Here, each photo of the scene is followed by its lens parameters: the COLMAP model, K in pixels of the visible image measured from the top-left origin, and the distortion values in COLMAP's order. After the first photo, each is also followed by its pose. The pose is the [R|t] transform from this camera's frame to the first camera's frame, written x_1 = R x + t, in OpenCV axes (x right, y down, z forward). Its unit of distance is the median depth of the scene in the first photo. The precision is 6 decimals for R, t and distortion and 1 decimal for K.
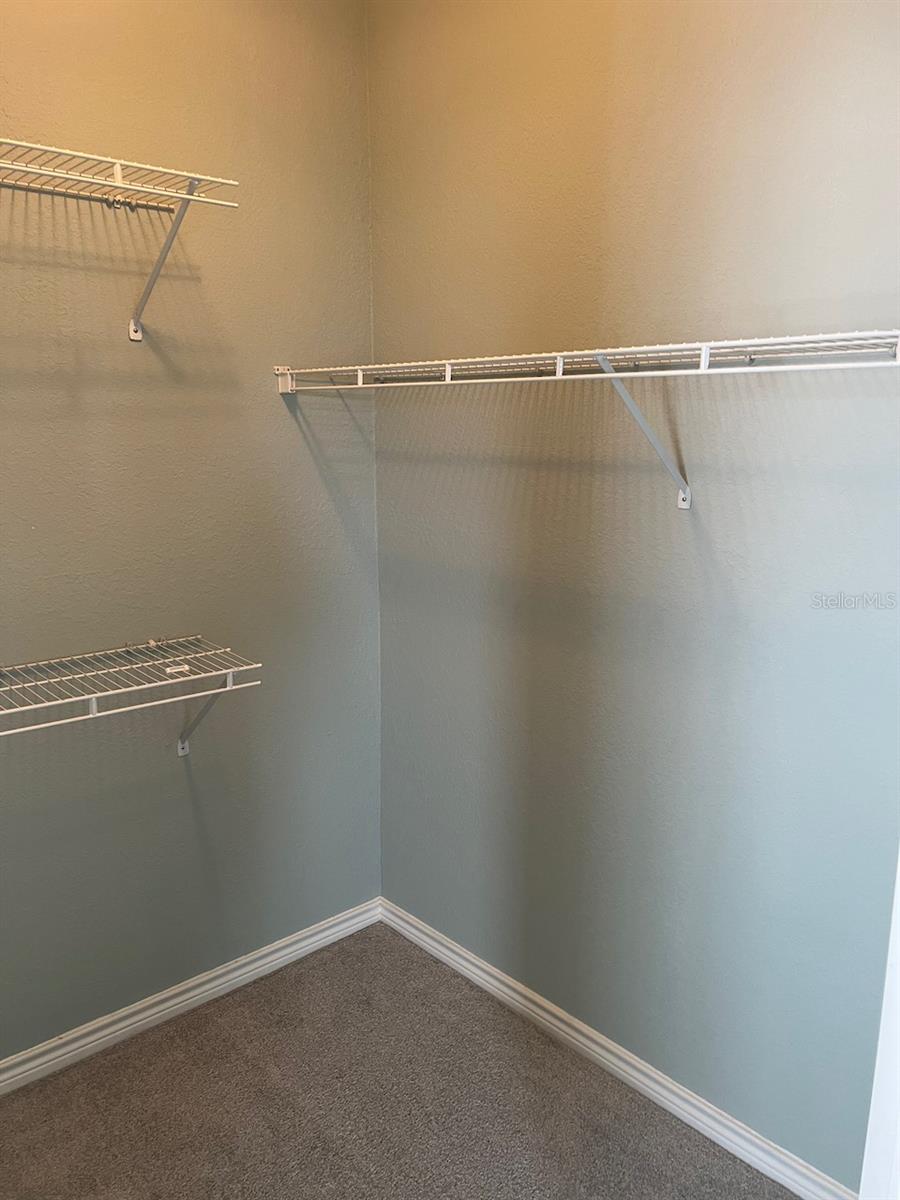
lens RADIAL K [[891.1, 0, 450.0], [0, 891.1, 600.0], [0, 0, 1]] dist [-0.000419, -0.105990]
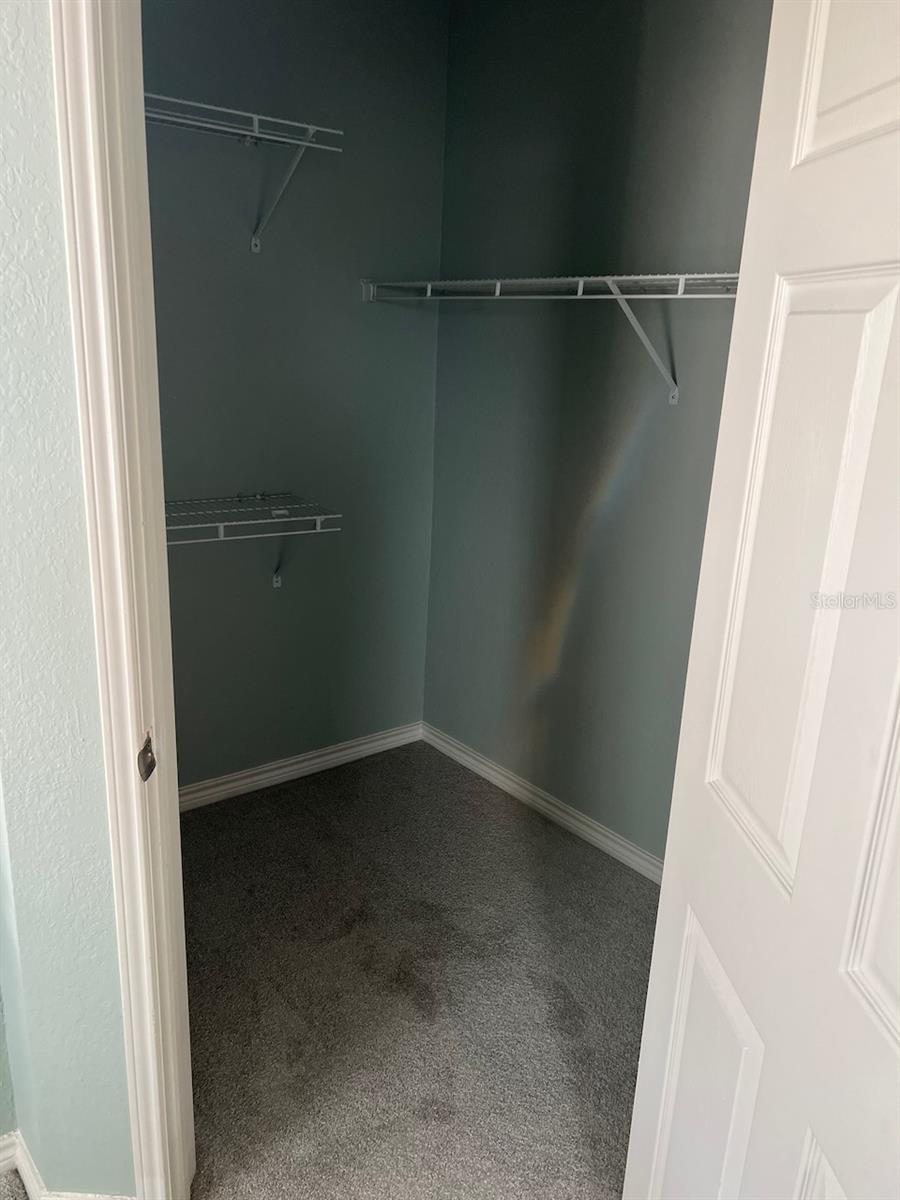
lens RADIAL K [[898.2, 0, 446.2], [0, 898.2, 620.9], [0, 0, 1]] dist [0.058695, -0.306353]
pose [[0.996805, 0.060745, -0.051858, 0.017157], [-0.055085, 0.993014, 0.104352, 0.085112], [0.057834, -0.101162, 0.993188, -0.329920]]
